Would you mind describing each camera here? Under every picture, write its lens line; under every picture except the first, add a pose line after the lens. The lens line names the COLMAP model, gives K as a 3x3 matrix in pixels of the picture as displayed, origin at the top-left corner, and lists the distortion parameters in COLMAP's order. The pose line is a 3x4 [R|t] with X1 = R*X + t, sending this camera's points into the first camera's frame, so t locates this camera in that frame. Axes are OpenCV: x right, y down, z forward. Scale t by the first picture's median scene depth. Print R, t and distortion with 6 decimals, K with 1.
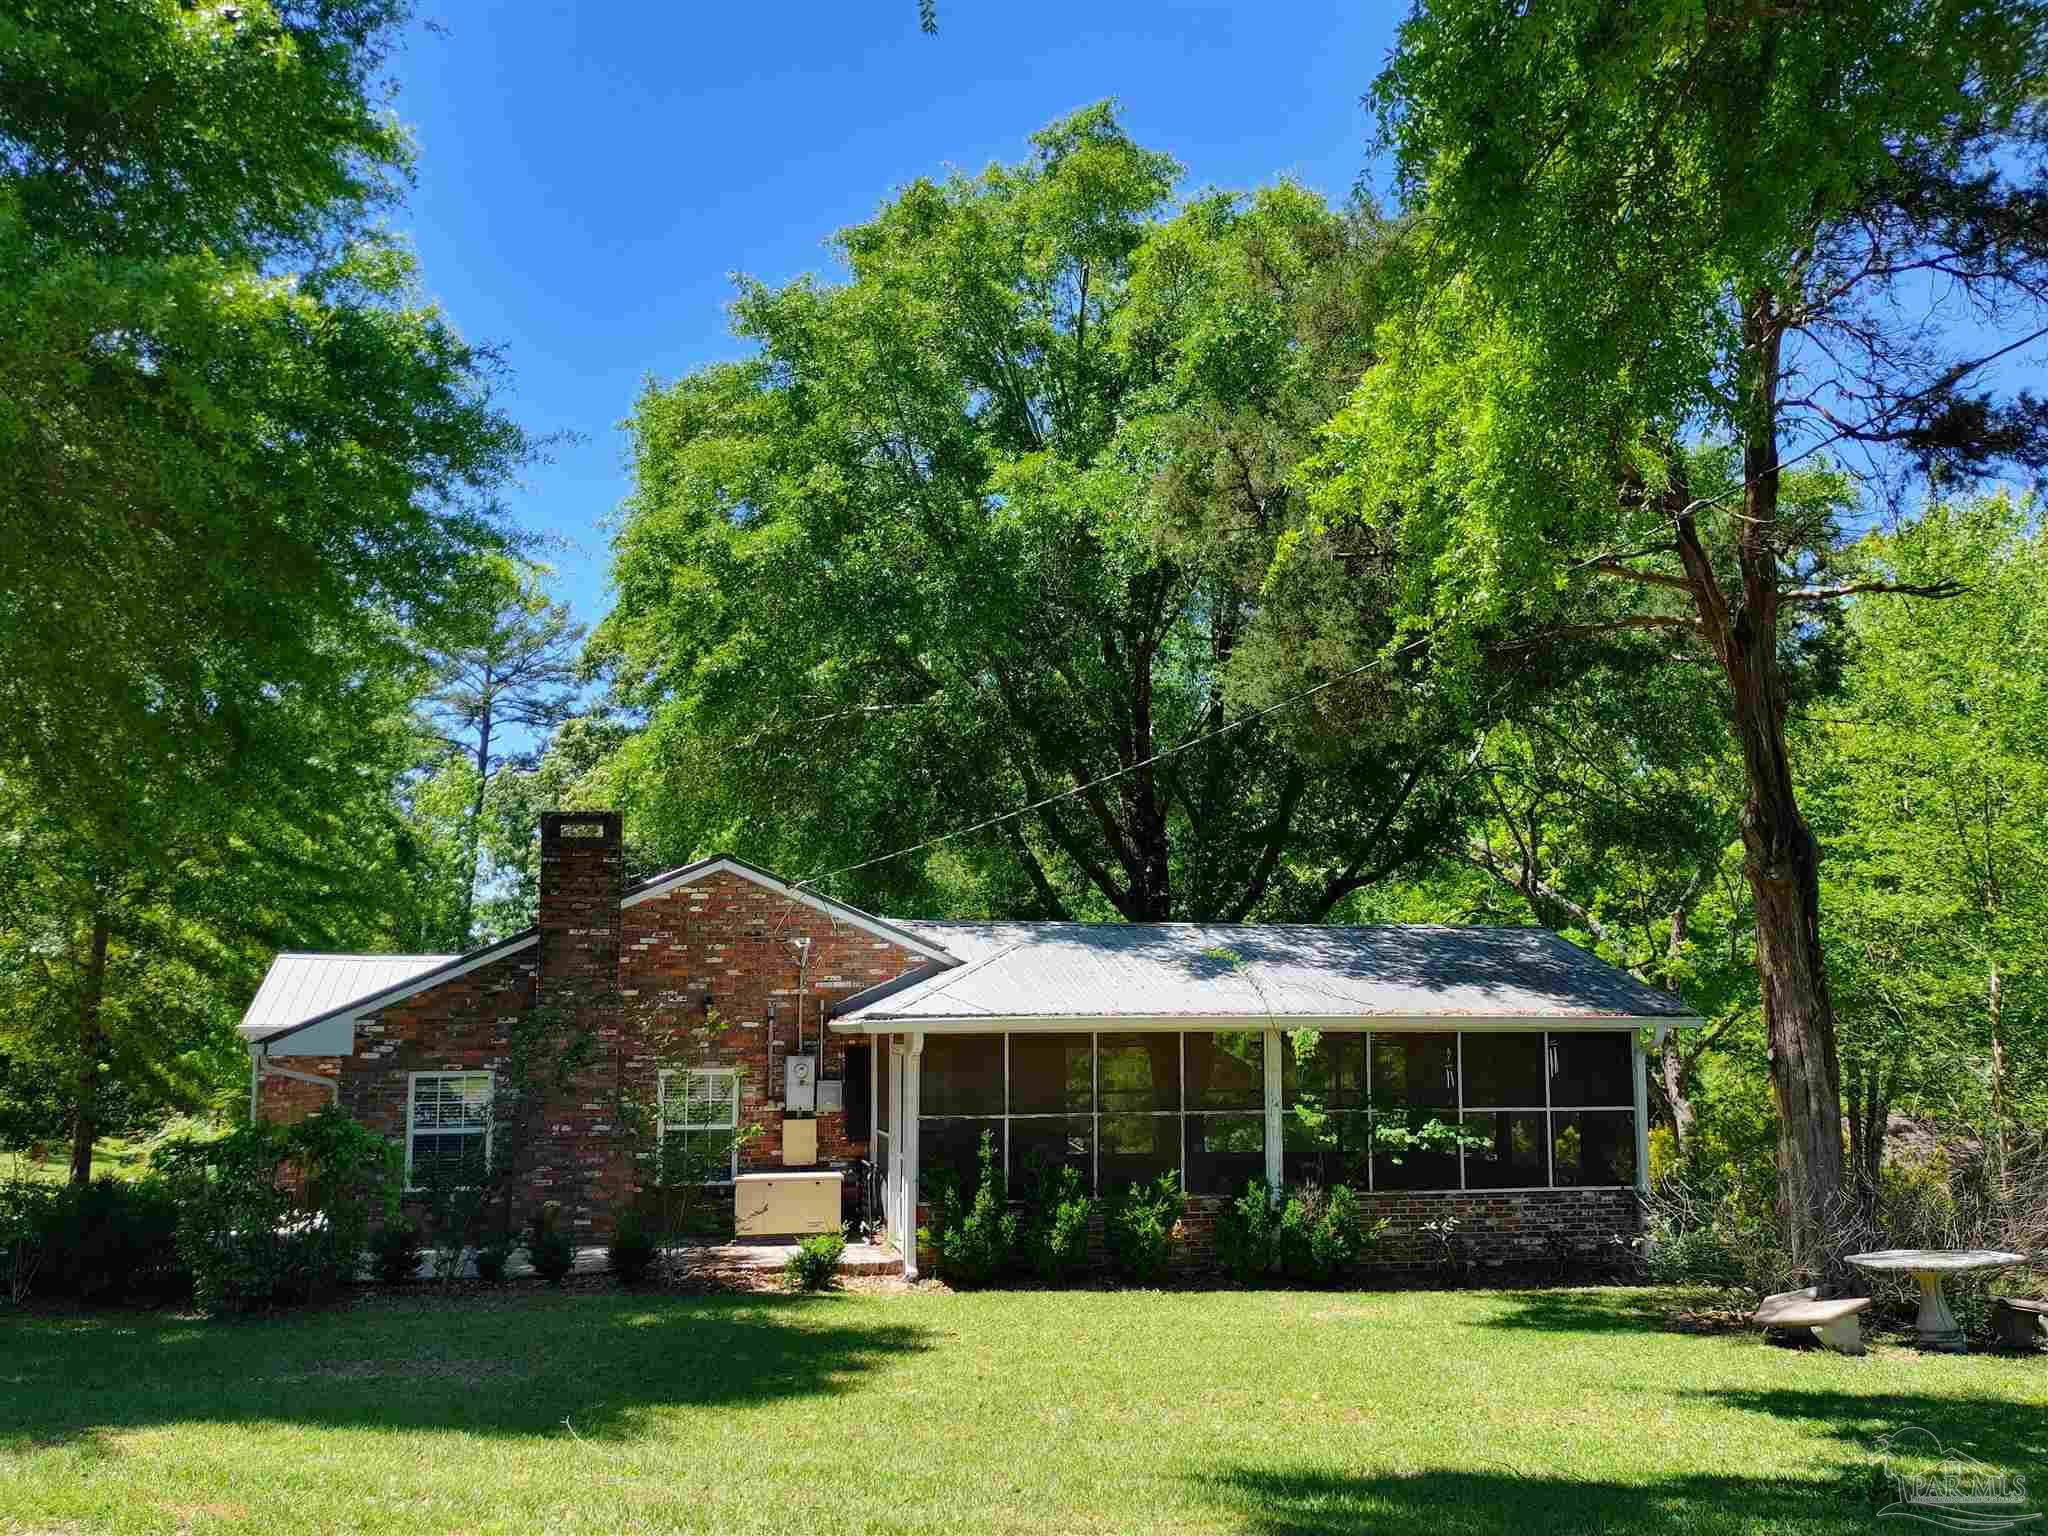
lens RADIAL K [[1822.5, 0, 1024.2], [0, 1822.5, 772.4], [0, 0, 1]] dist [0.043570, 0.008912]
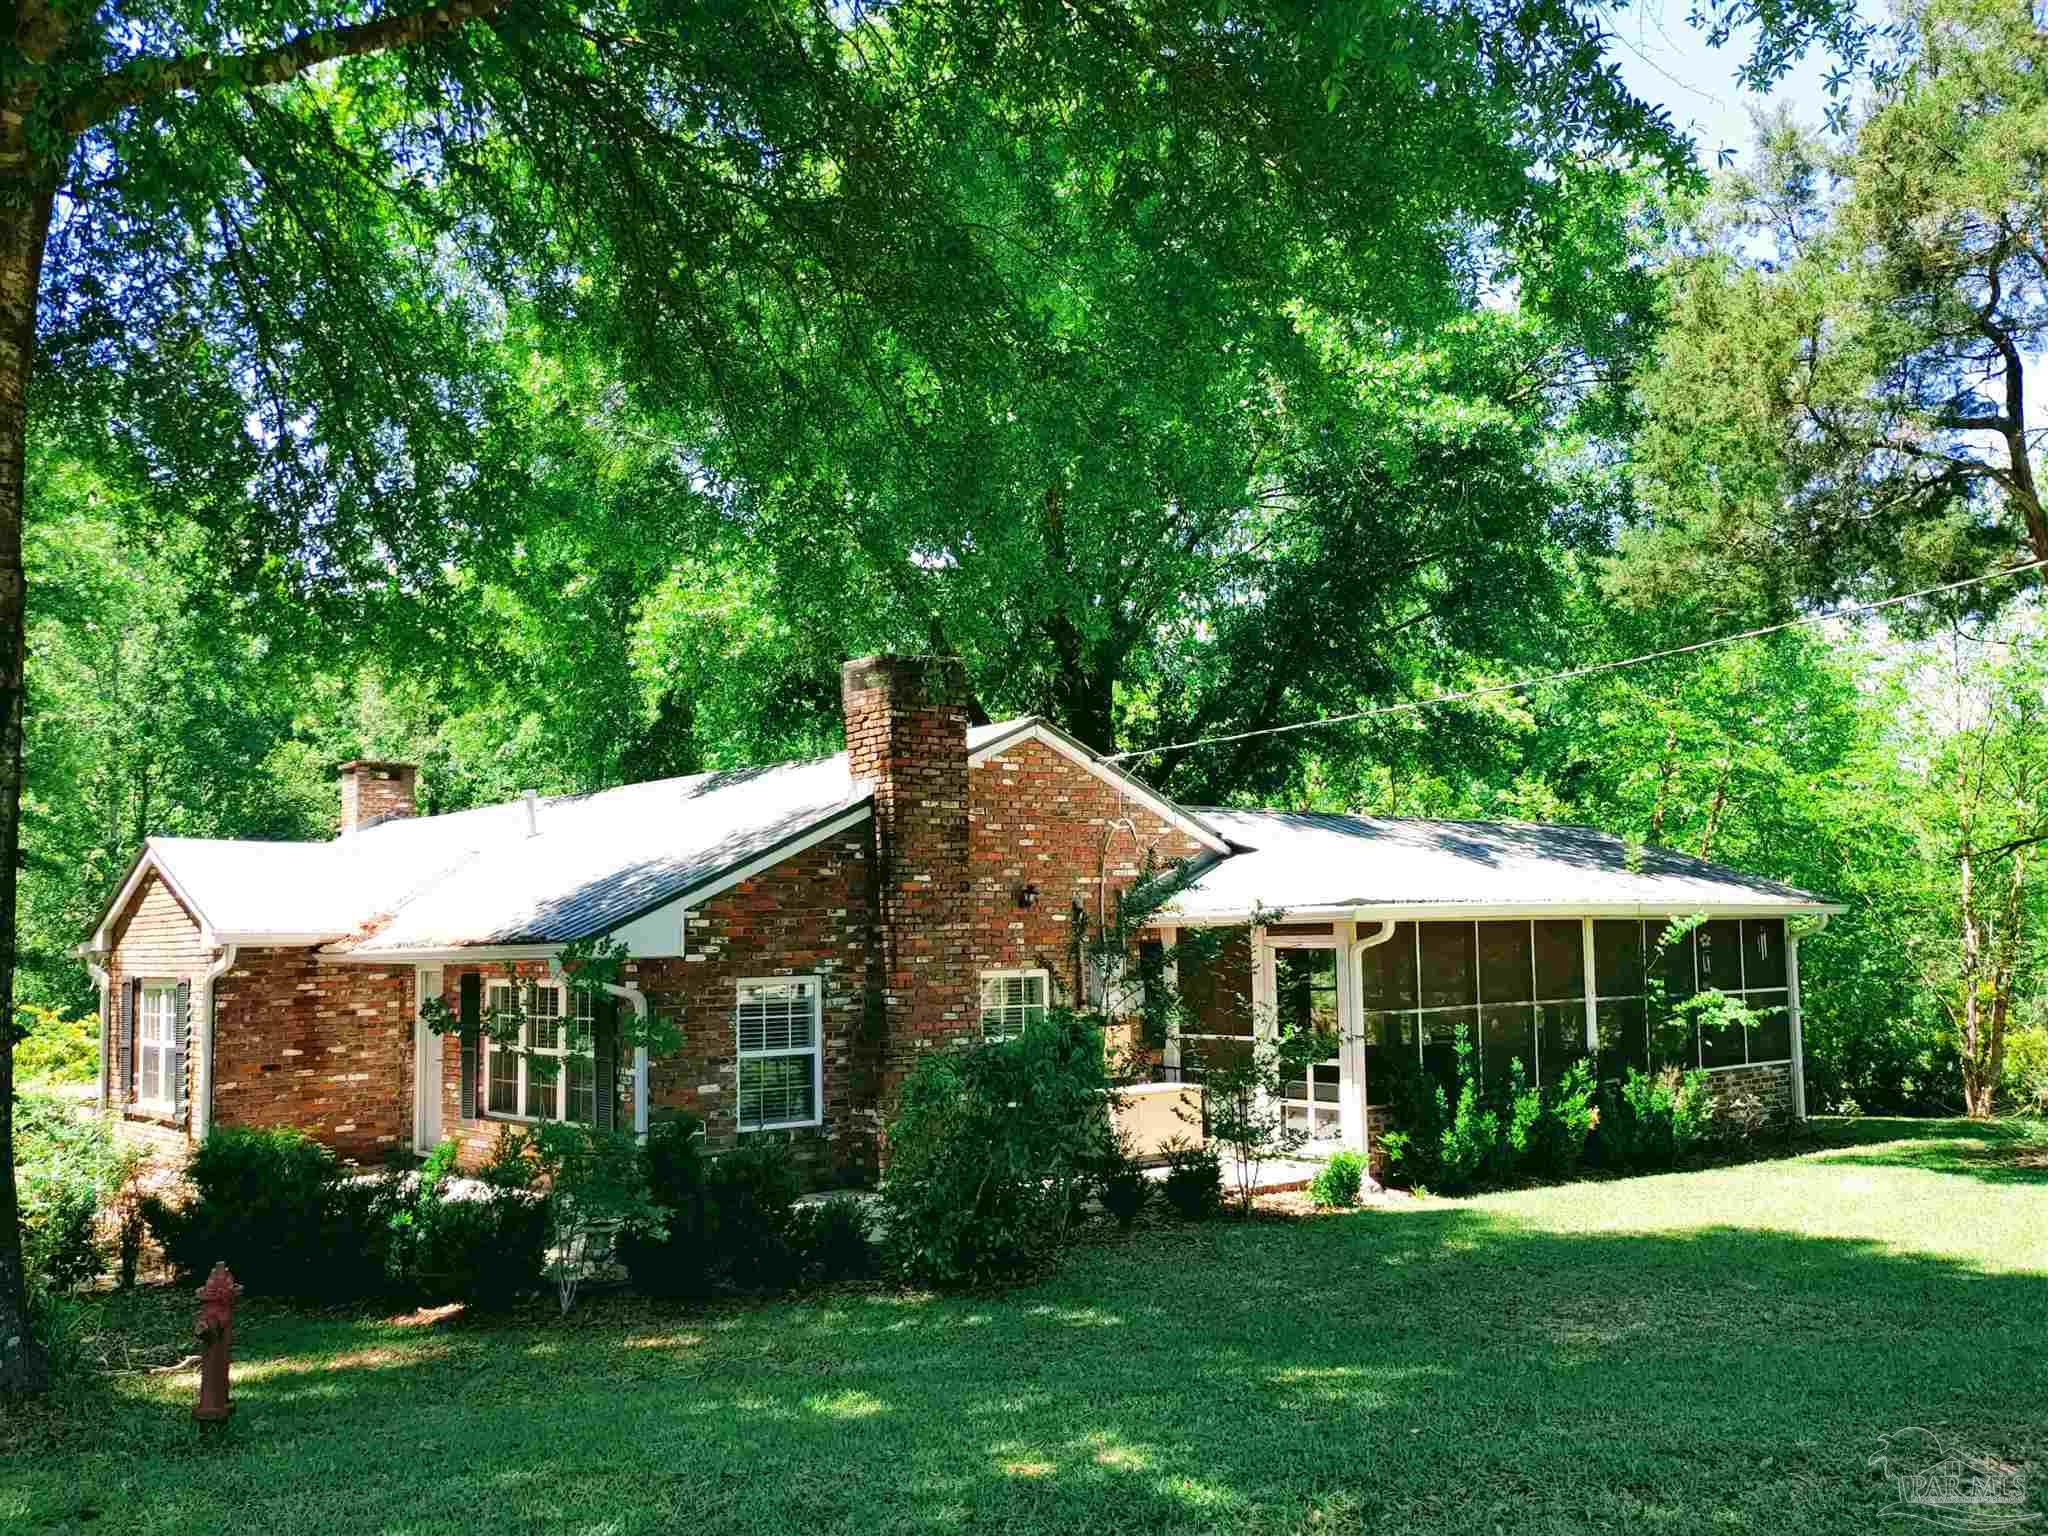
lens RADIAL K [[1822.5, 0, 1023.0], [0, 1822.5, 767.6], [0, 0, 1]] dist [0.043570, 0.008912]
pose [[0.880081, 0.032455, 0.473713, -0.589921], [-0.048782, 0.998562, 0.022215, 0.050687], [-0.472311, -0.042659, 0.880399, 0.264159]]
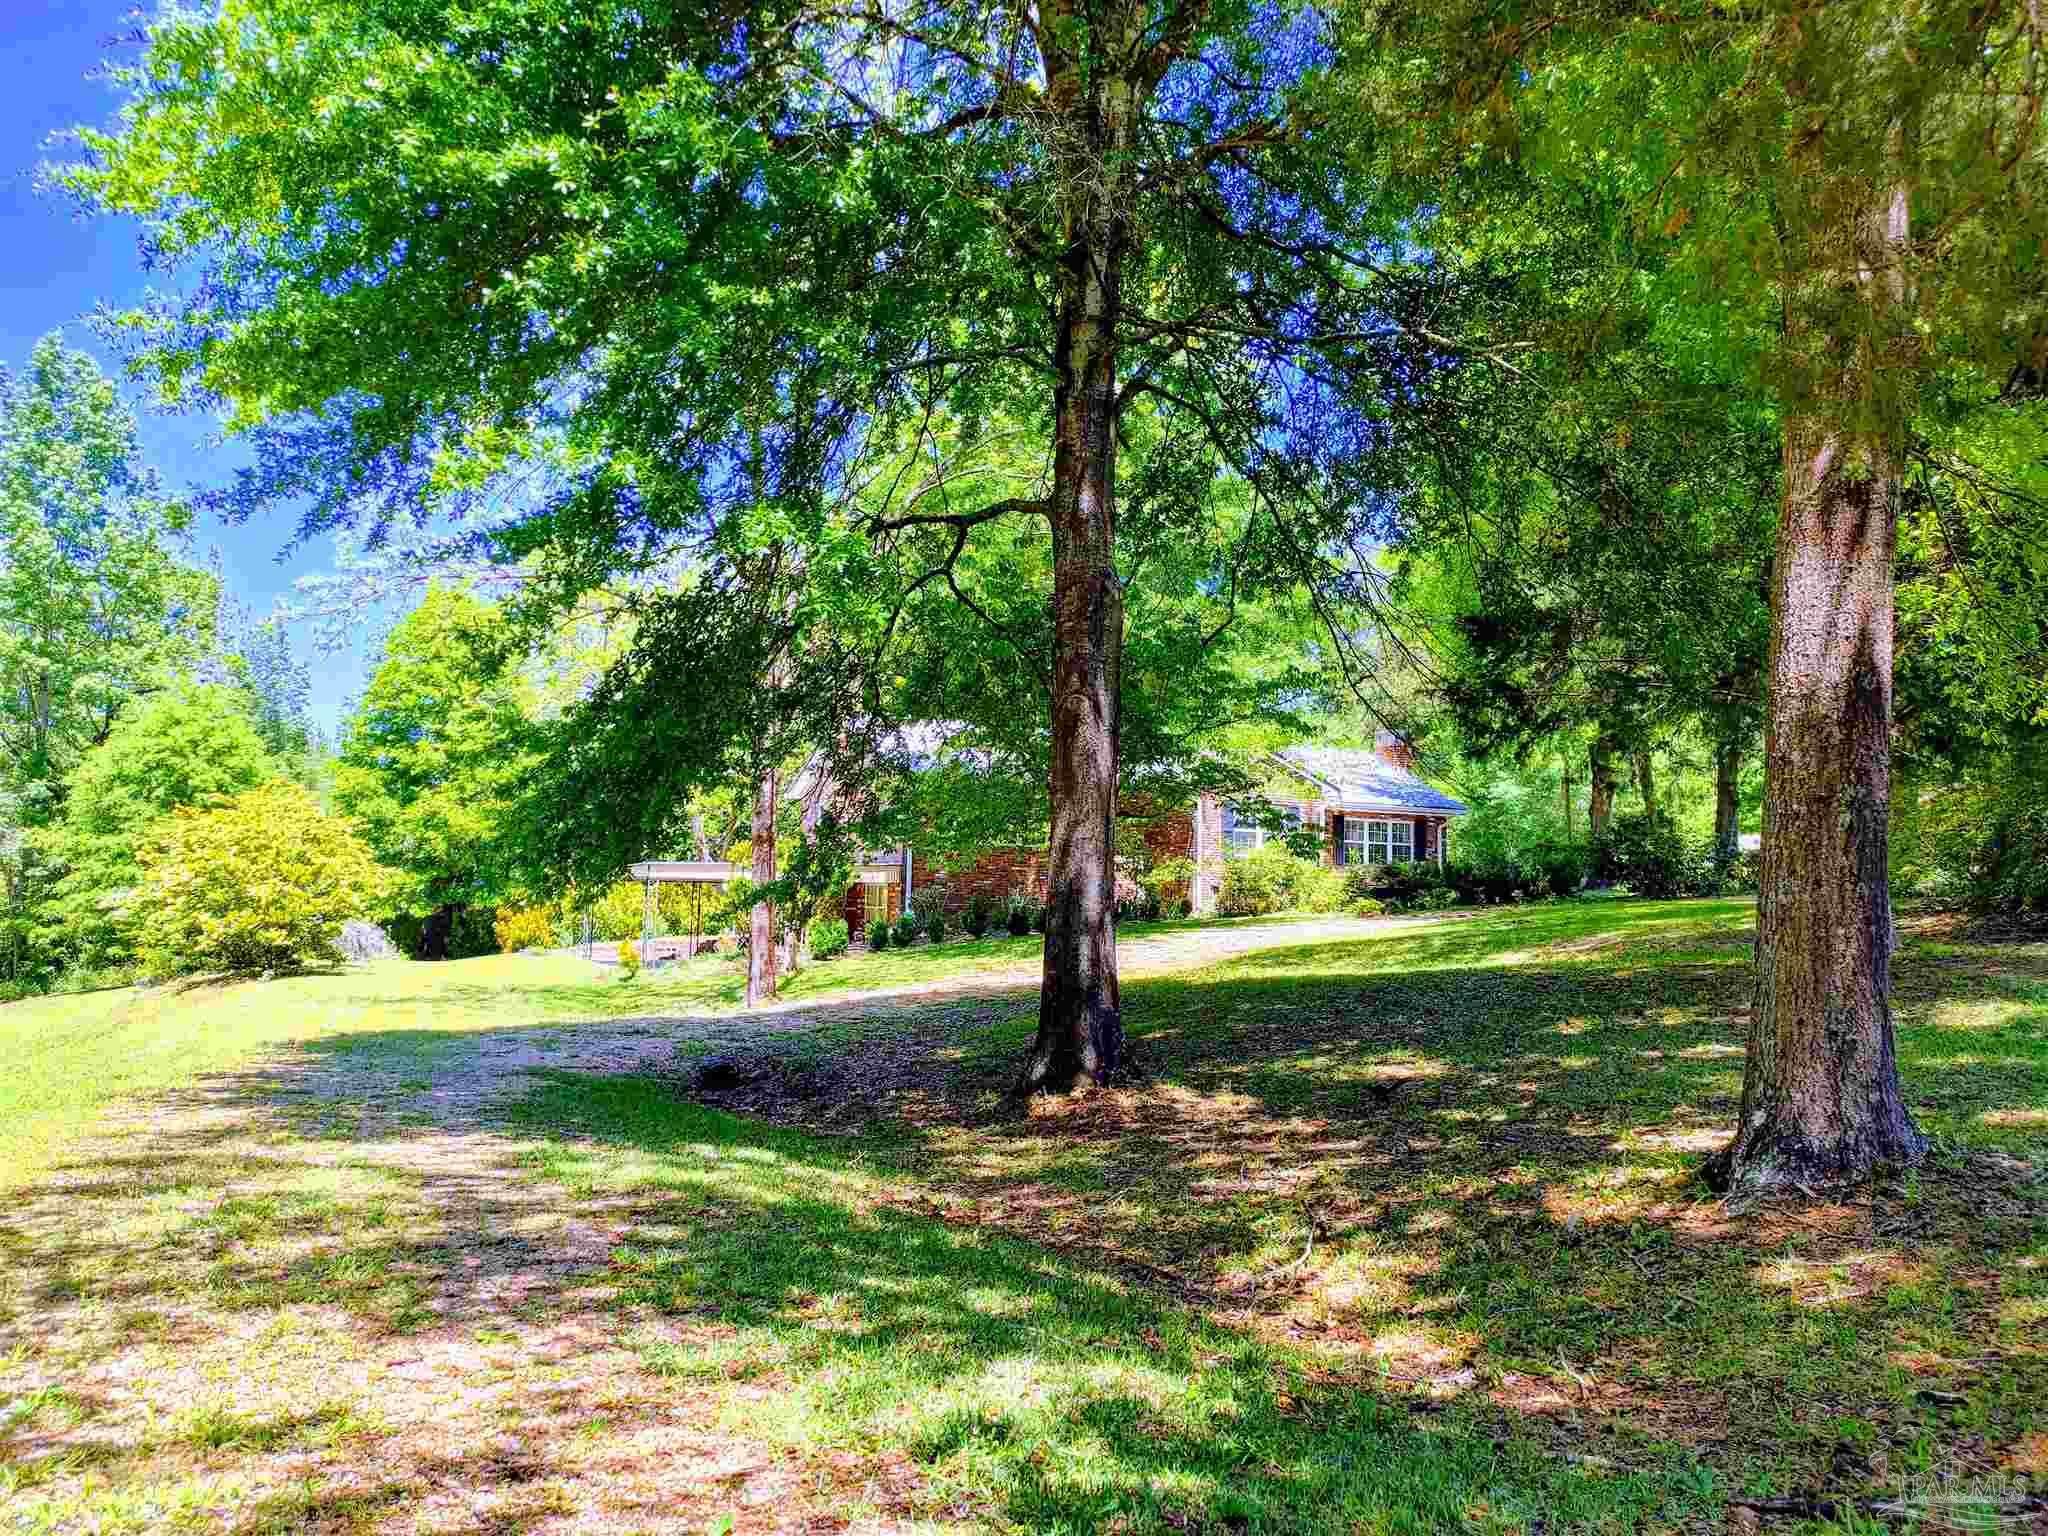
lens RADIAL K [[1561.7, 0, 1024.7], [0, 1561.7, 765.2], [0, 0, 1]] dist [0.053980, -0.036301]
pose [[-0.233142, 0.098768, 0.967414, -2.354703], [-0.150336, 0.979208, -0.136202, 0.467993], [-0.960752, -0.177191, -0.213446, 2.028923]]
